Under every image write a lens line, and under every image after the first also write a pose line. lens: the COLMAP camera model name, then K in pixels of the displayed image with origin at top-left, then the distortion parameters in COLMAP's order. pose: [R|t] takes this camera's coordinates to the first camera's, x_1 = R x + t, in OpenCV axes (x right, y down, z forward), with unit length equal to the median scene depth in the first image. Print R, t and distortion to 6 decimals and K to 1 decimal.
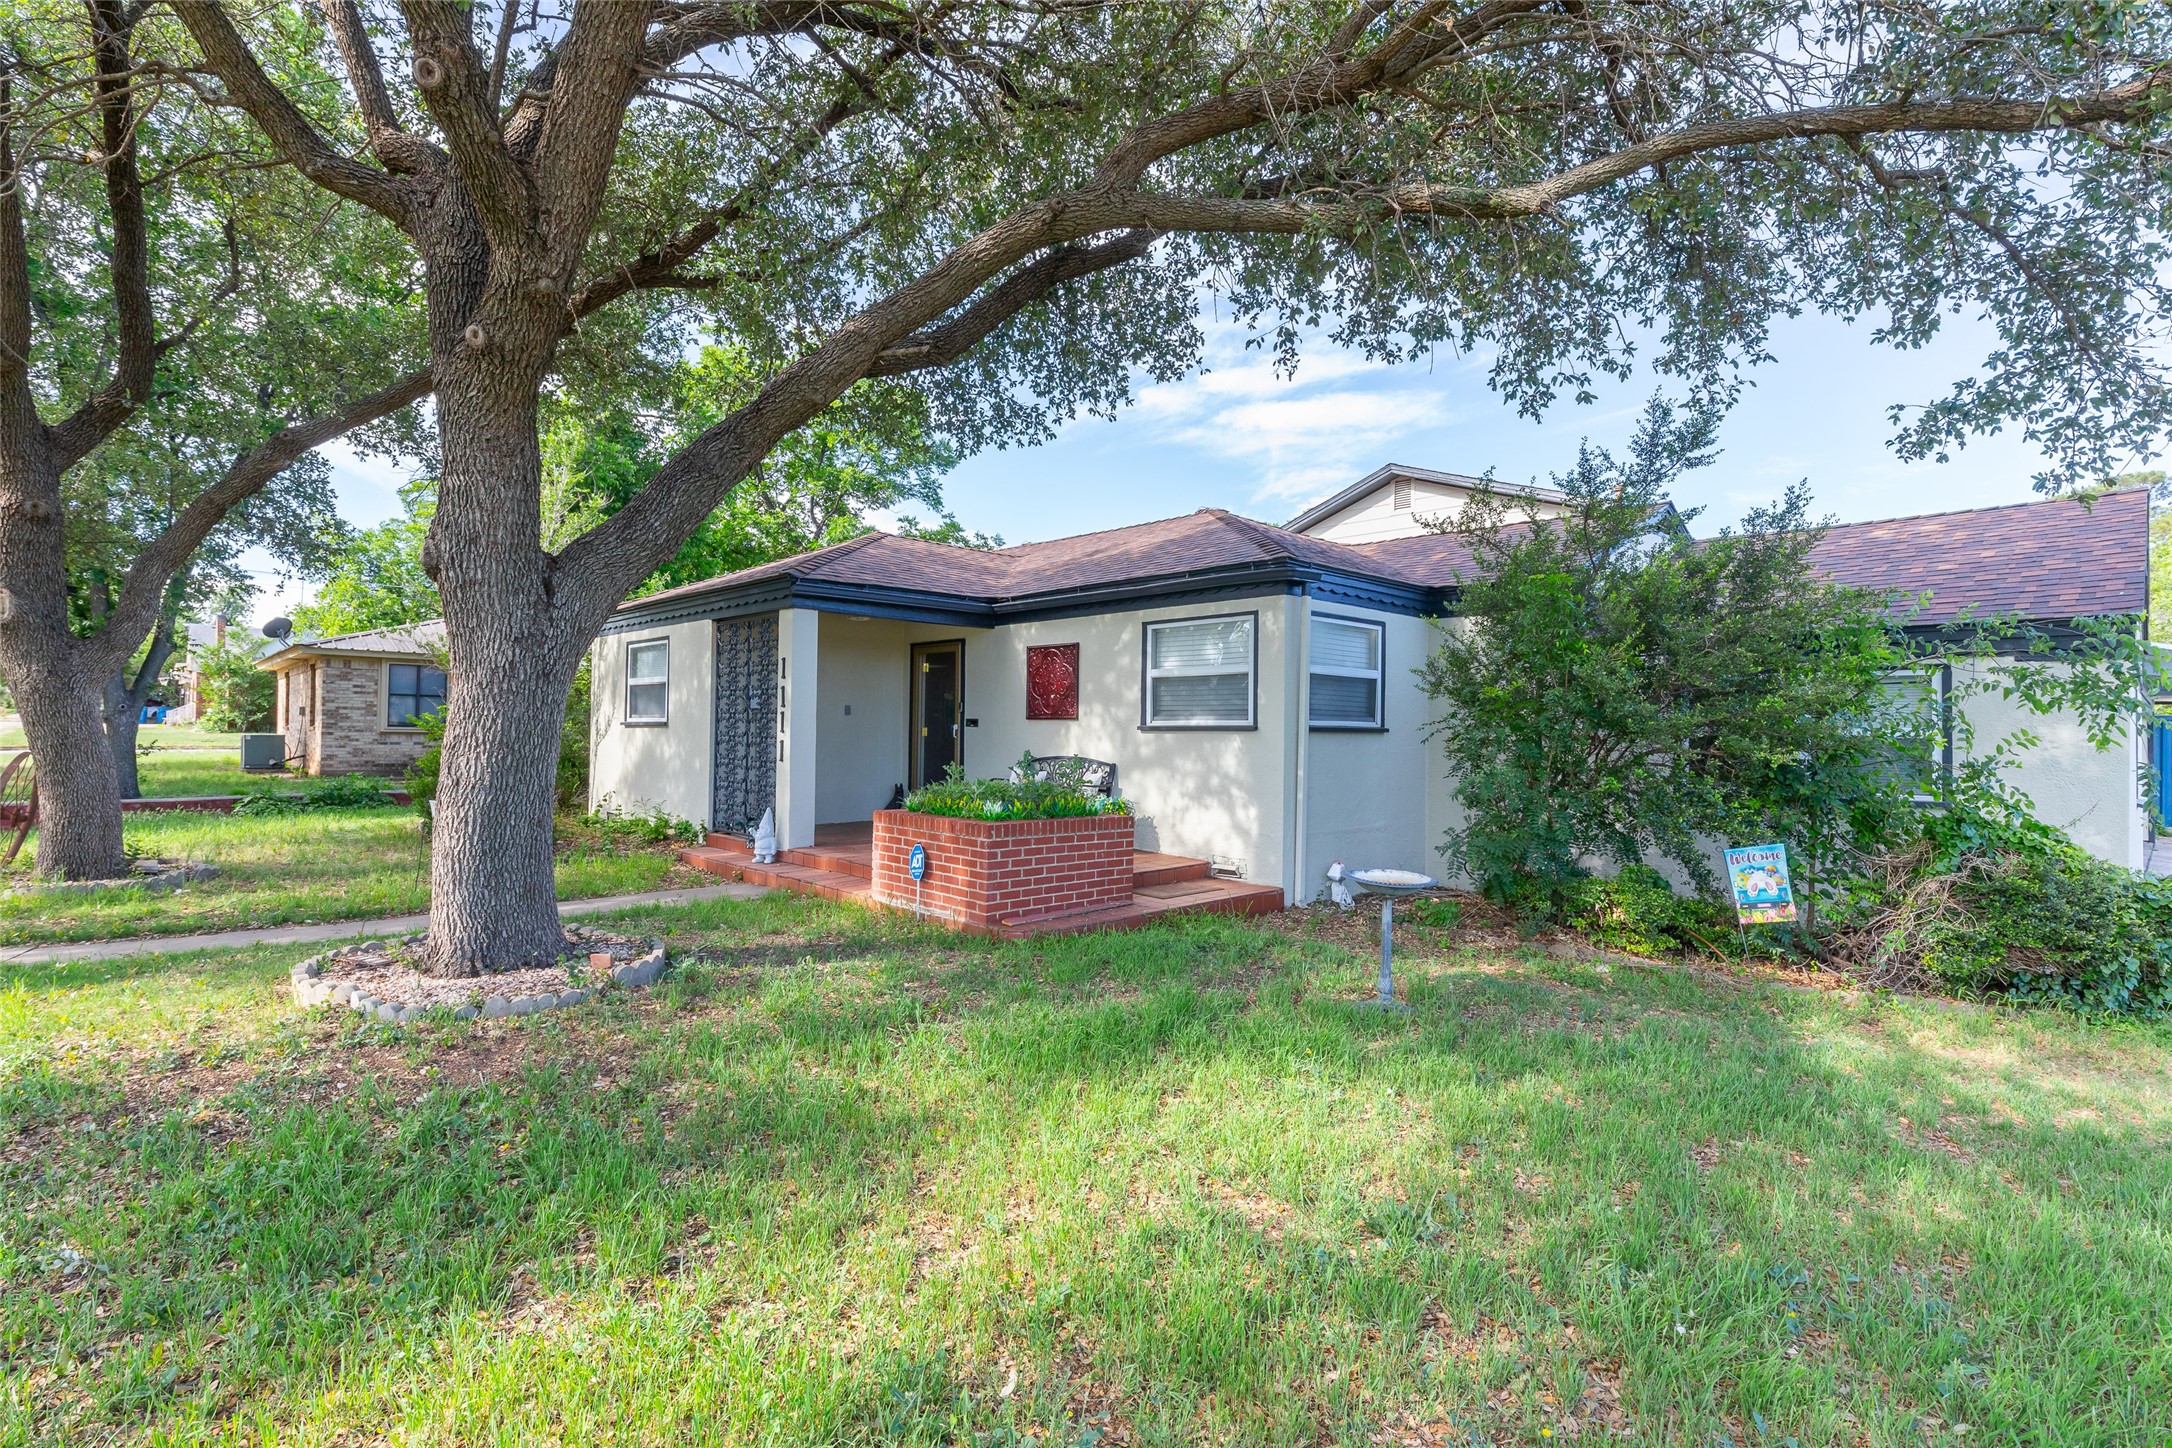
lens RADIAL K [[1079.7, 0, 1086.0], [0, 1079.7, 724.0], [0, 0, 1]] dist [-0.000002, -0.000003]
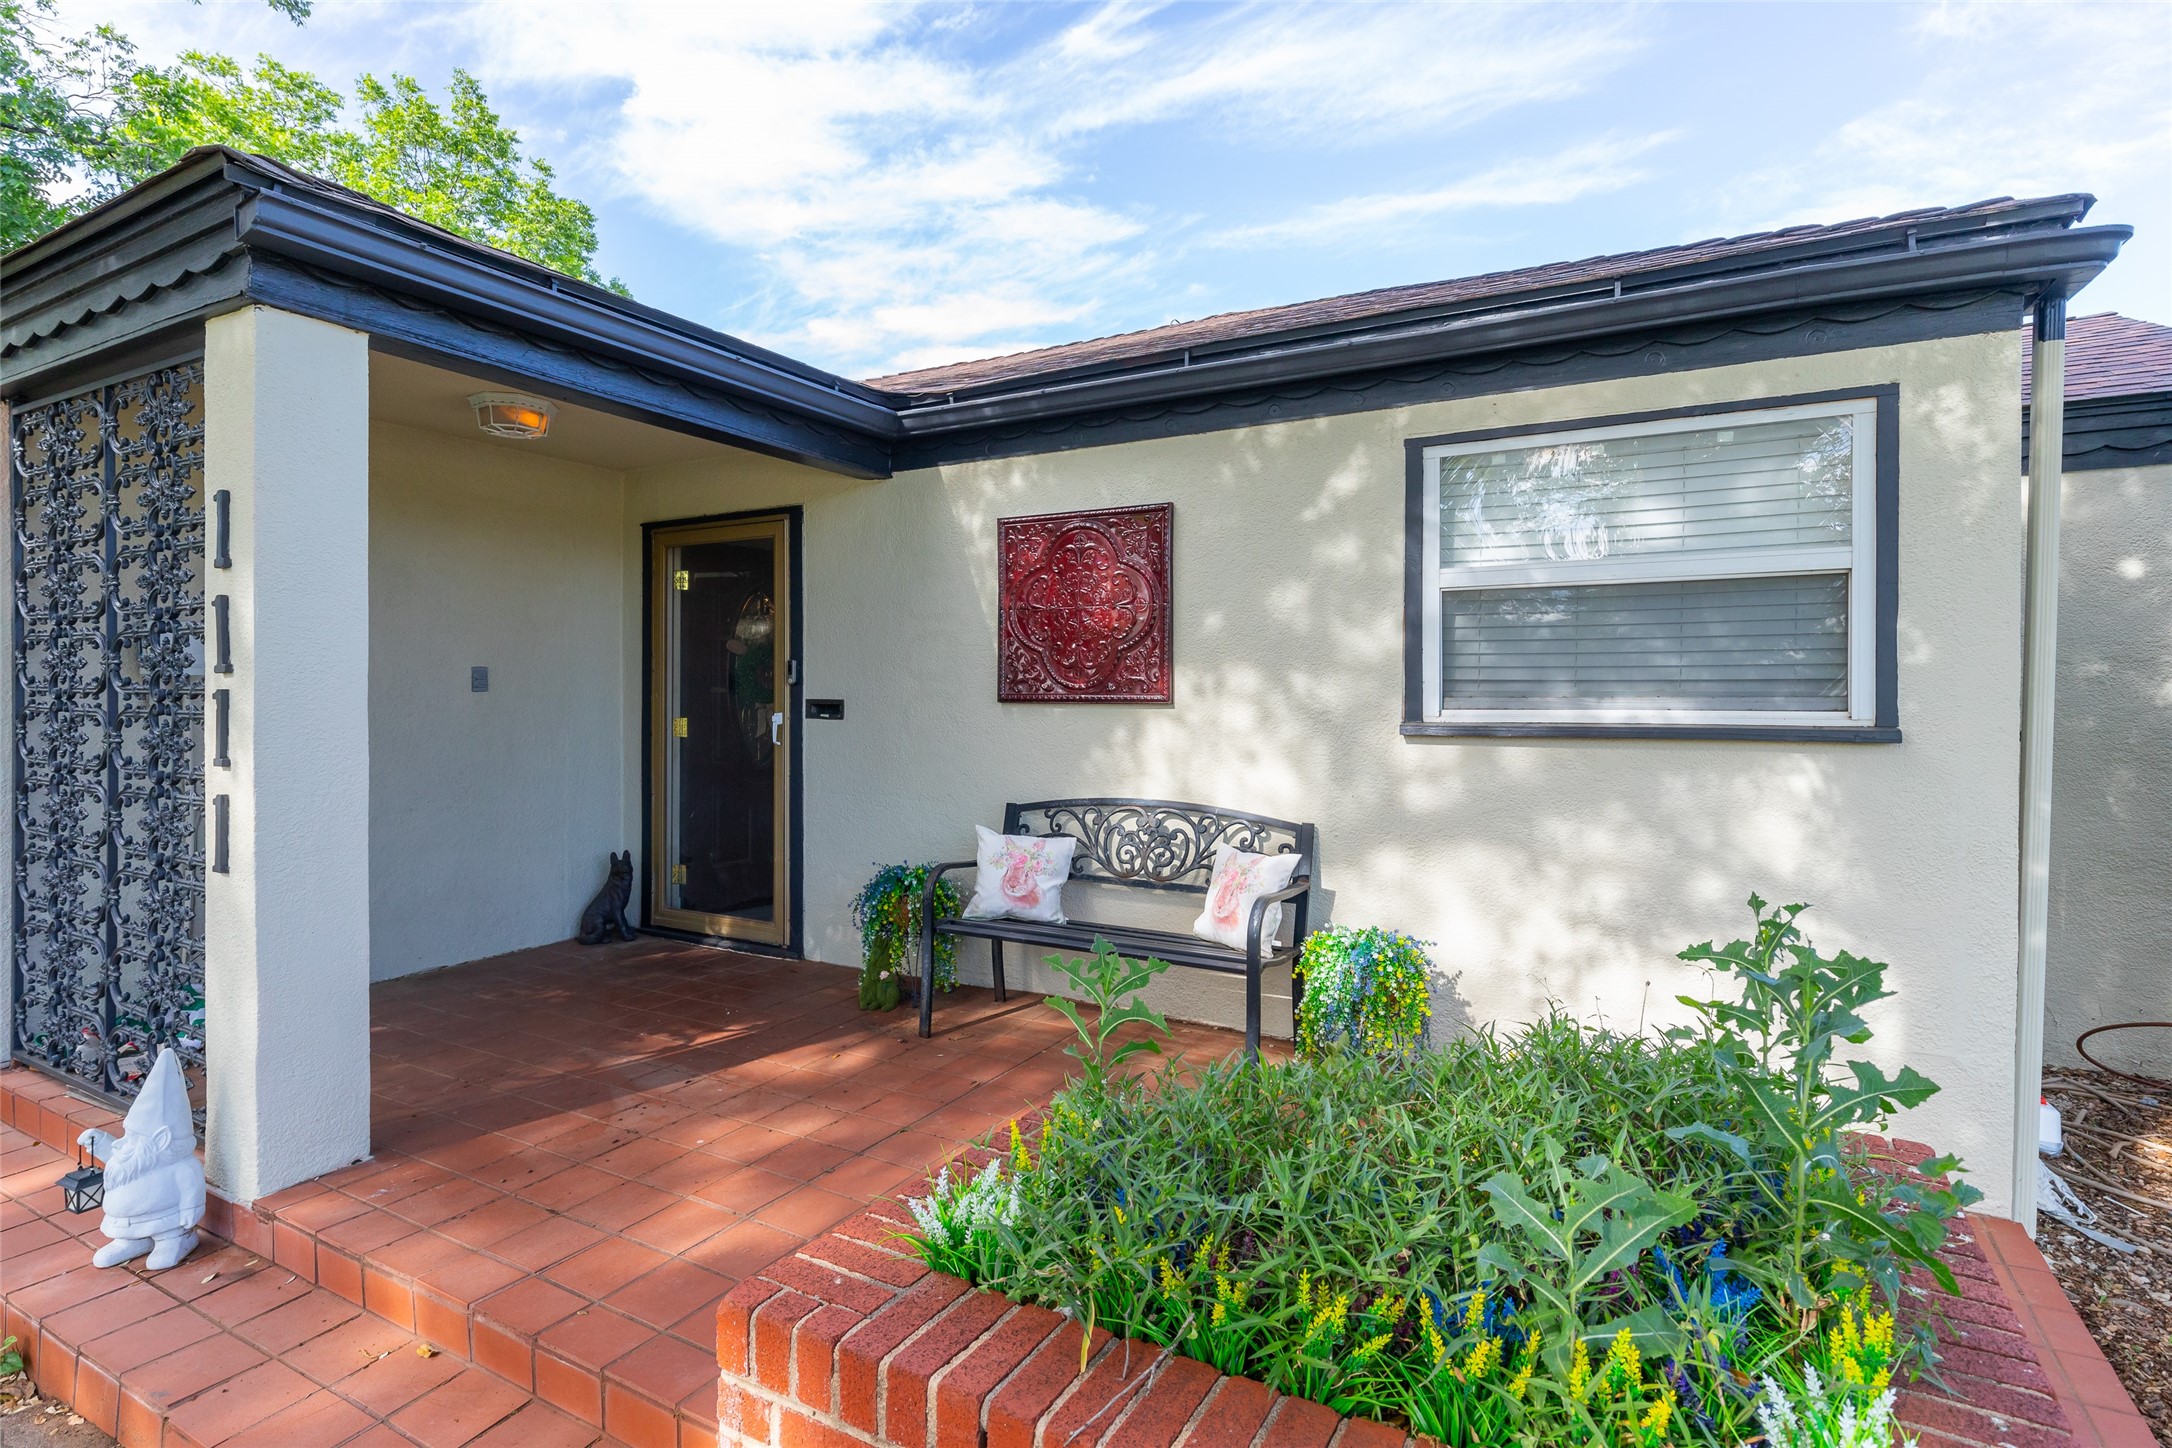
lens RADIAL K [[1033.5, 0, 1096.2], [0, 1033.5, 706.9], [0, 0, 1]] dist [-0.001436, -0.000299]
pose [[0.944435, -0.012223, 0.328472, -0.158462], [0.005072, 0.999731, 0.022619, -0.012098], [-0.328660, -0.019696, 0.944243, 0.681492]]
